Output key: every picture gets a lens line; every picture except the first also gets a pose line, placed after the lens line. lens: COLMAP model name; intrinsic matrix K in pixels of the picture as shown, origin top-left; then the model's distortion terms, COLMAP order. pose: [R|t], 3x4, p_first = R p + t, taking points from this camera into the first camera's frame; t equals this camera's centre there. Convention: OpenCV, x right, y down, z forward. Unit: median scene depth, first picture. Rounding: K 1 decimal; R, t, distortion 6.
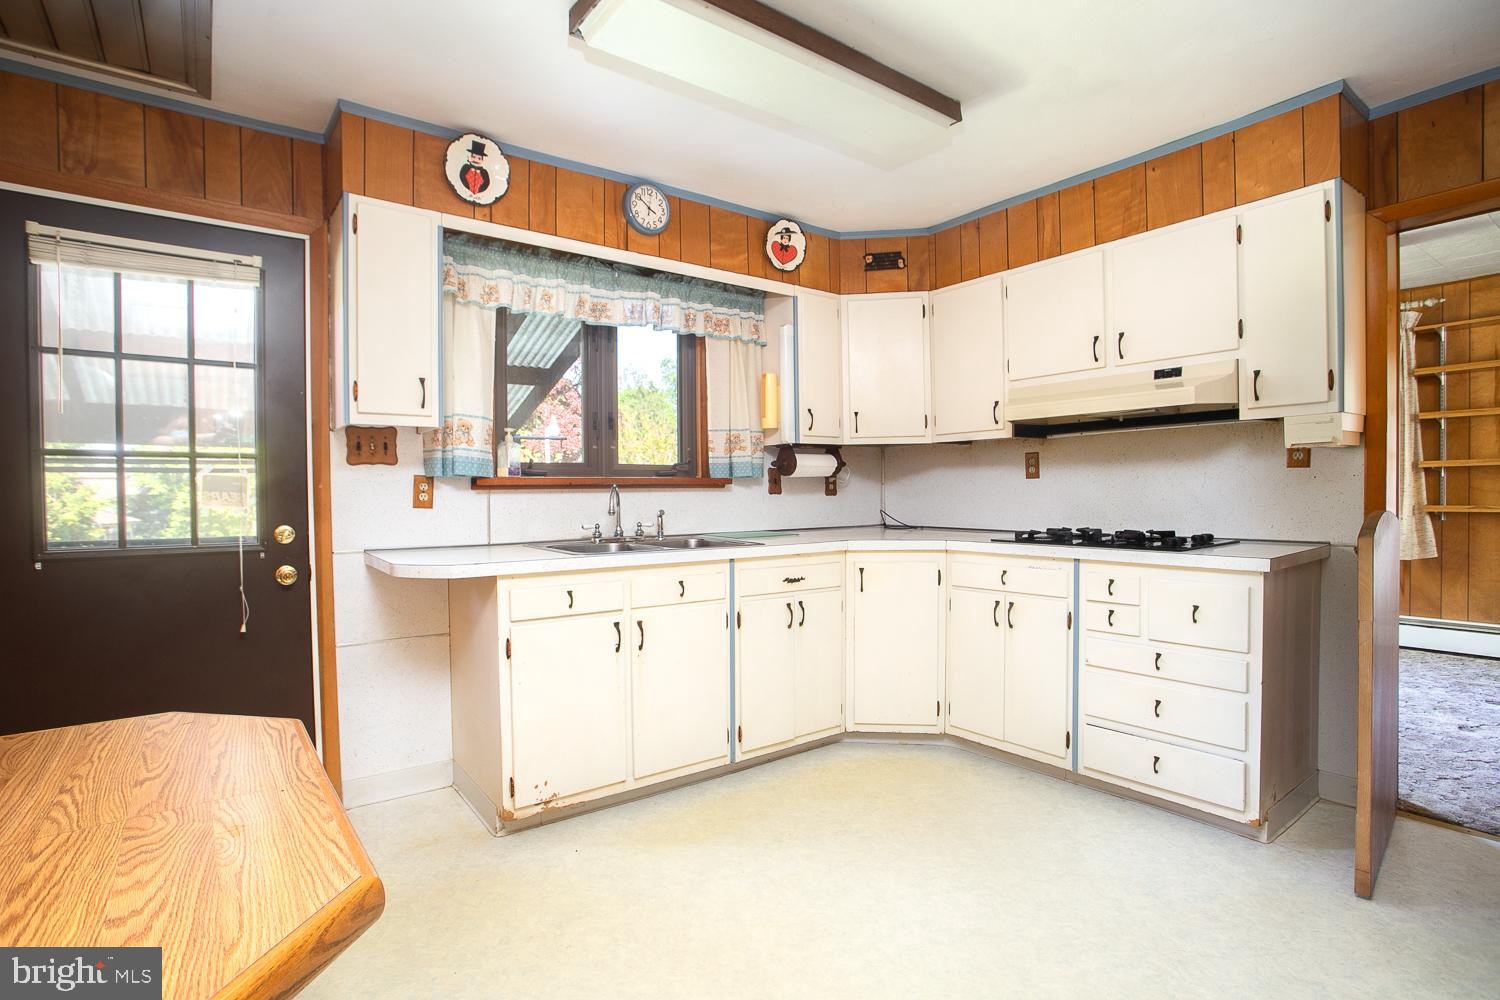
lens RADIAL K [[751.1, 0, 750.5], [0, 751.1, 507.2], [0, 0, 1]] dist [-0.062602, 0.019859]
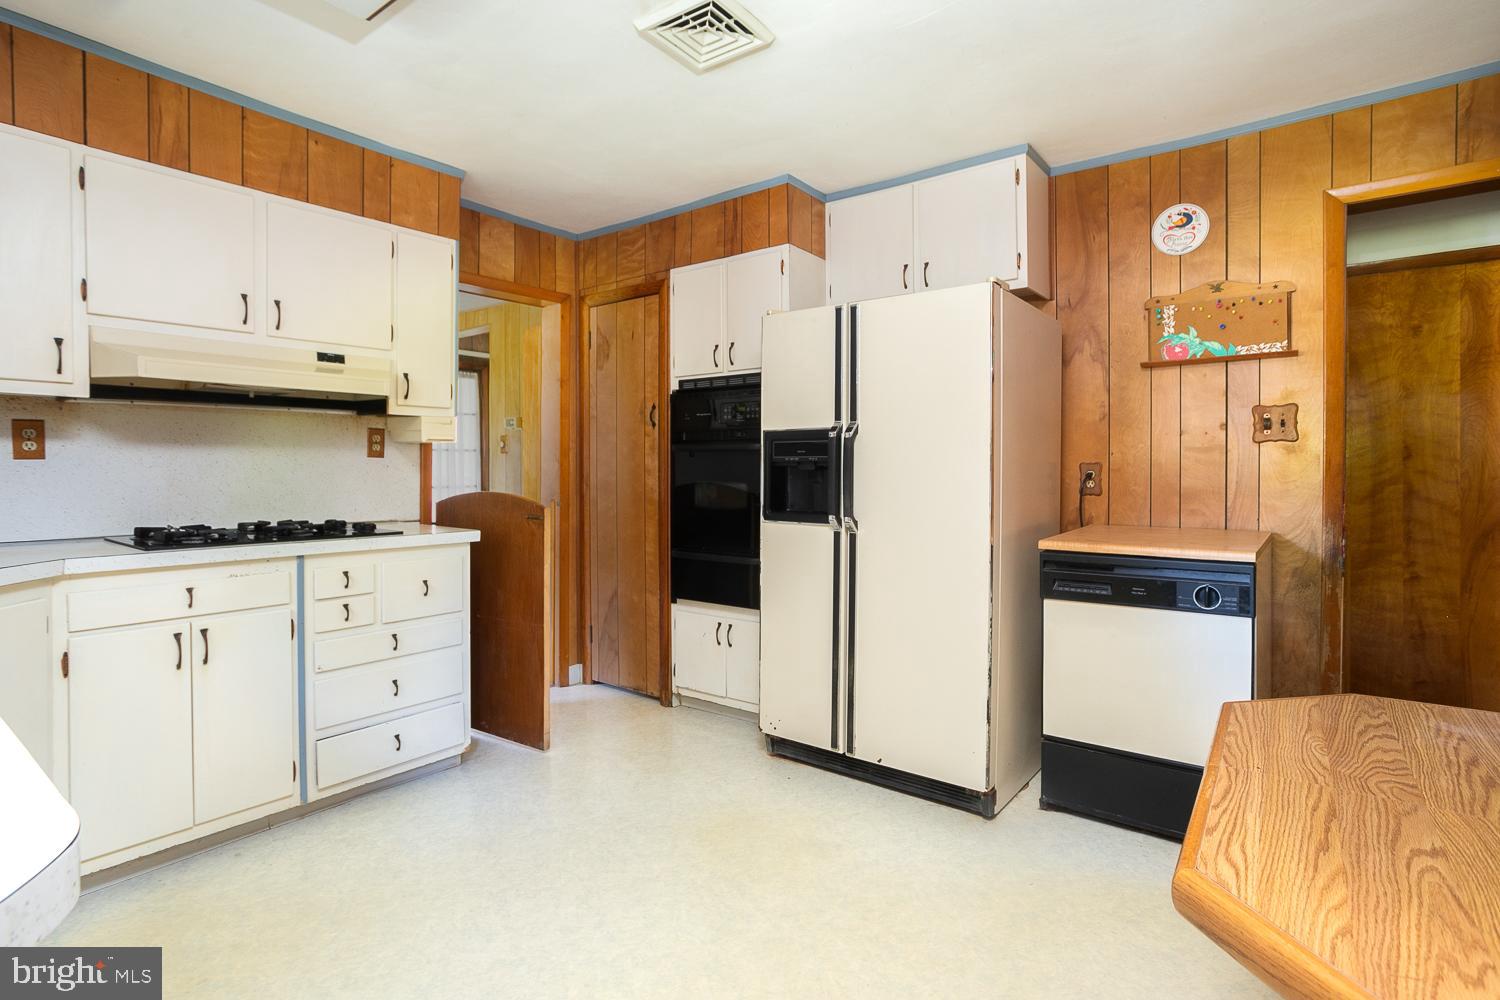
lens RADIAL K [[751.2, 0, 752.3], [0, 751.2, 476.5], [0, 0, 1]] dist [-0.046066, 0.022195]
pose [[-0.289373, 0.004866, 0.957204, -0.965208], [0.024578, 0.999695, 0.002349, -0.020968], [-0.956901, 0.024206, -0.289405, 1.333517]]
